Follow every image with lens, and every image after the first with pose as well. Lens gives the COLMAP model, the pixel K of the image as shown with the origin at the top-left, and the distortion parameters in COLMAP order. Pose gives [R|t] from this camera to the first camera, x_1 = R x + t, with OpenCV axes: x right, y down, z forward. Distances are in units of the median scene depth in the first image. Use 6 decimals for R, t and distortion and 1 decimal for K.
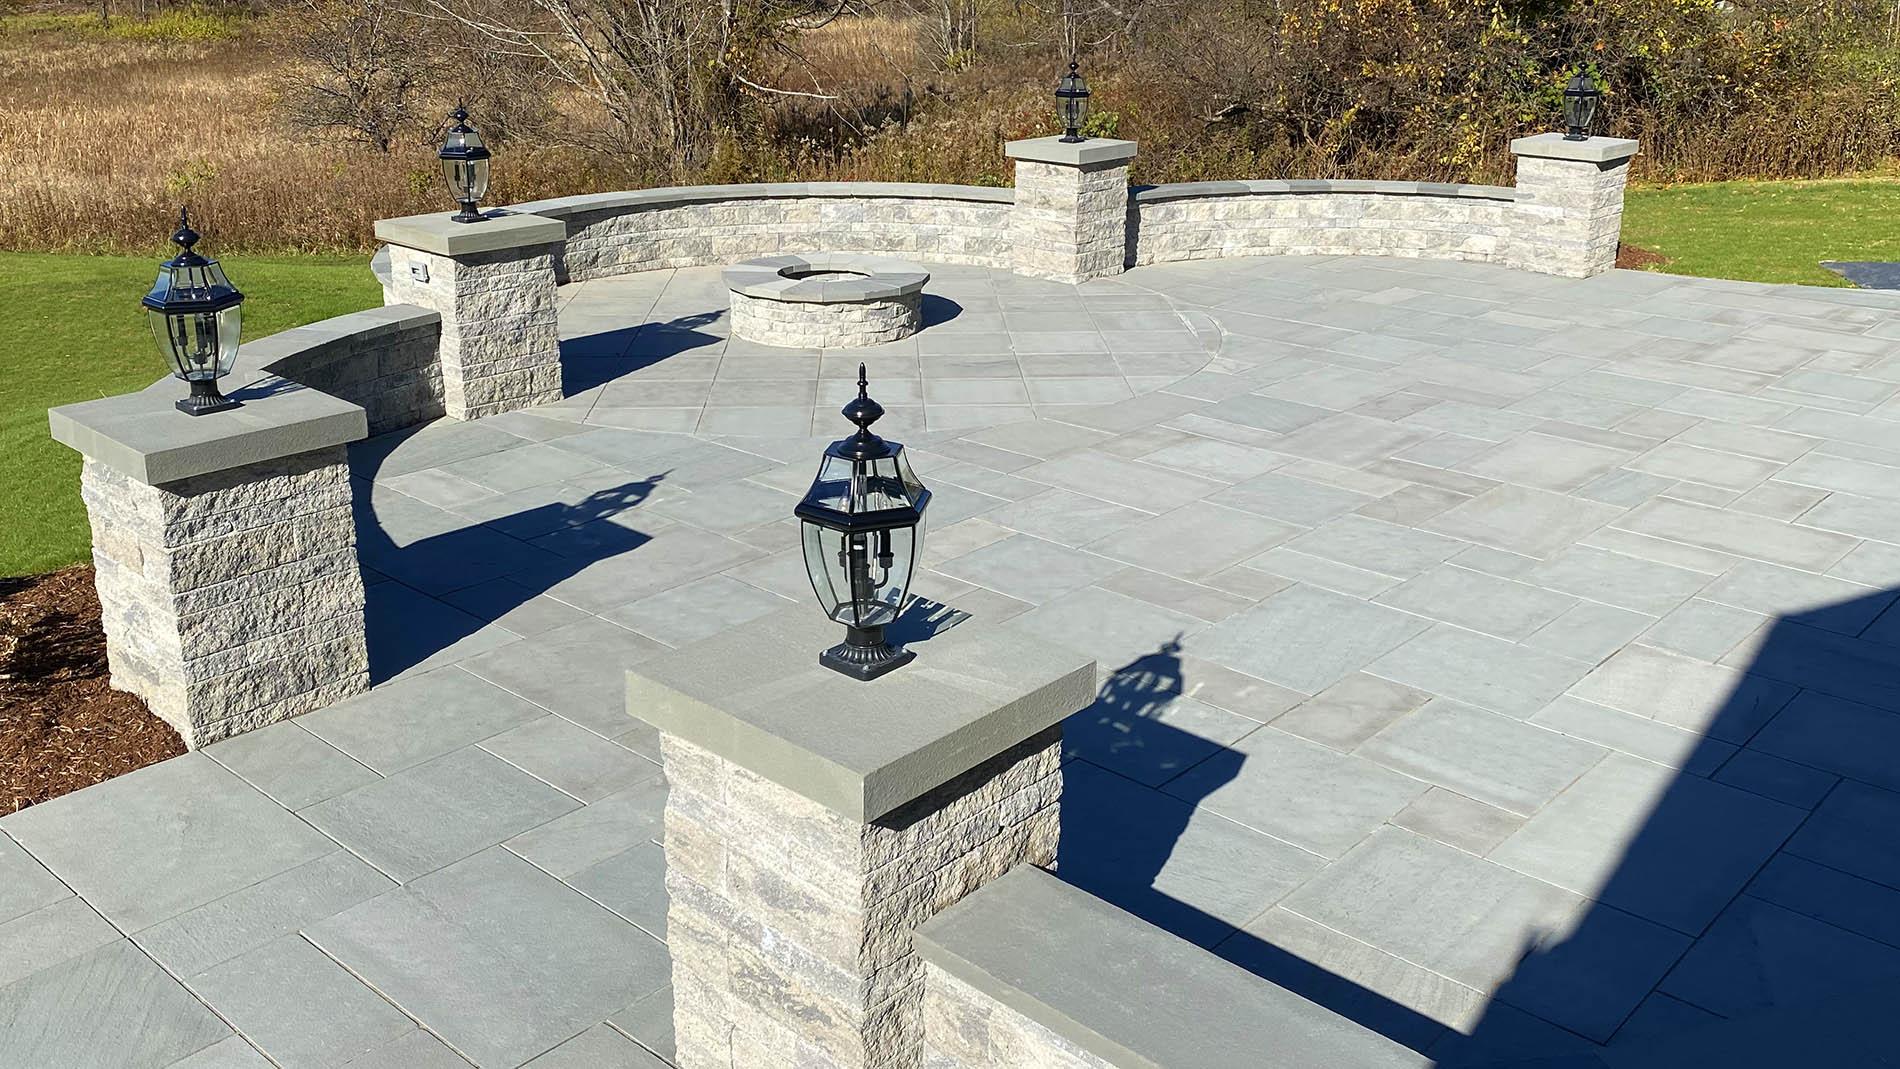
lens RADIAL K [[1704.1, 0, 950.0], [0, 1704.1, 534.5], [0, 0, 1]] dist [0.123664, -0.243892]
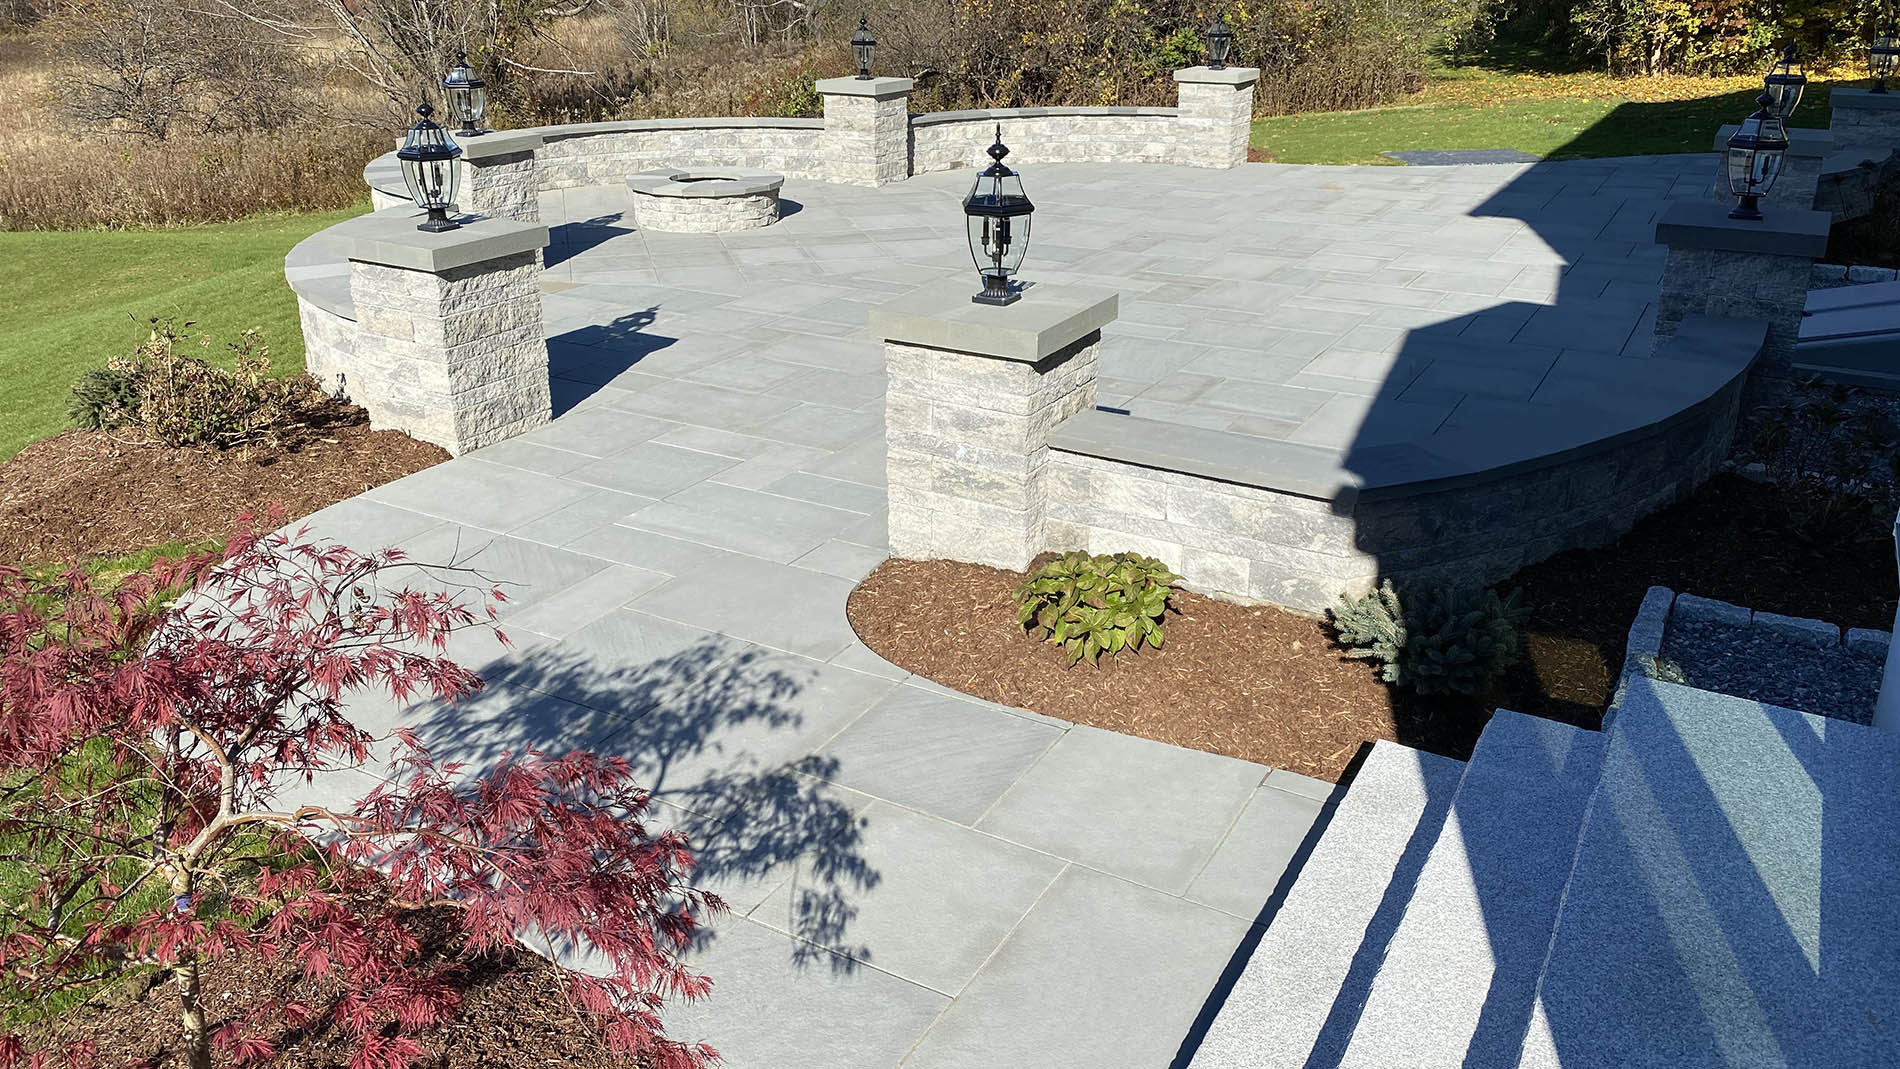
lens RADIAL K [[1414.8, 0, 915.5], [0, 1414.8, 535.1], [0, 0, 1]] dist [0.141383, -0.260324]
pose [[0.982029, -0.080443, 0.170729, -0.126859], [0.070916, 0.995603, 0.061195, 0.069534], [-0.174901, -0.047988, 0.983416, -0.145674]]
